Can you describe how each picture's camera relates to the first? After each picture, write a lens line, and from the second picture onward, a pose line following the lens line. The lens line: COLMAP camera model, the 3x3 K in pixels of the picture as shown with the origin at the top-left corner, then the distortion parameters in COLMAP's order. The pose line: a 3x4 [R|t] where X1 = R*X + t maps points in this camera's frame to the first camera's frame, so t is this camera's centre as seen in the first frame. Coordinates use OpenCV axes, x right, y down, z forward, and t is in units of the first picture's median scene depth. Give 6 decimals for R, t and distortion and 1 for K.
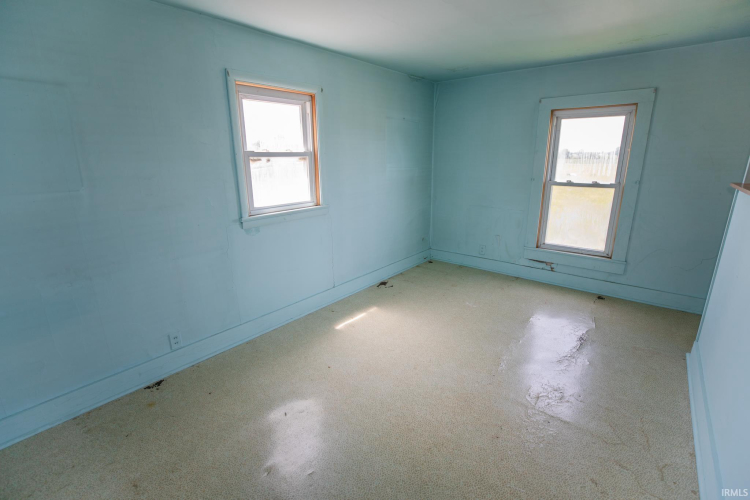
lens RADIAL K [[343.0, 0, 373.5], [0, 343.0, 251.4], [0, 0, 1]] dist [-0.033972, 0.006424]
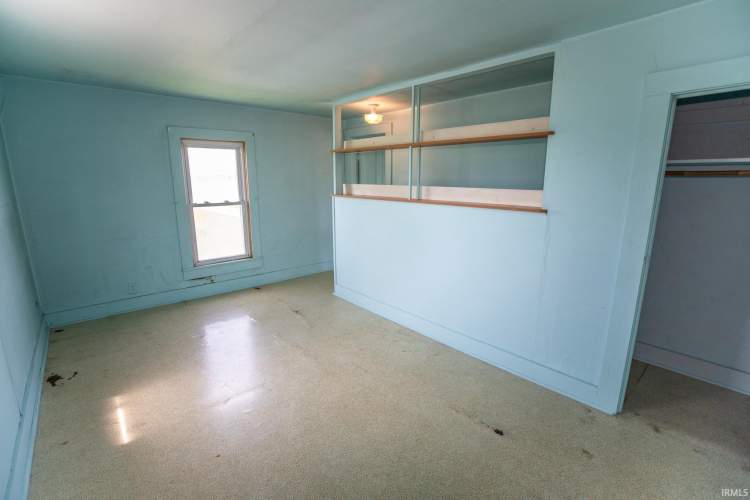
lens RADIAL K [[343.0, 0, 373.5], [0, 343.0, 251.4], [0, 0, 1]] dist [-0.033972, 0.006424]
pose [[0.148937, -0.197094, 0.969006, -0.483140], [0.261095, 0.952997, 0.153707, -0.079568], [-0.953754, 0.230110, 0.193396, 0.287119]]
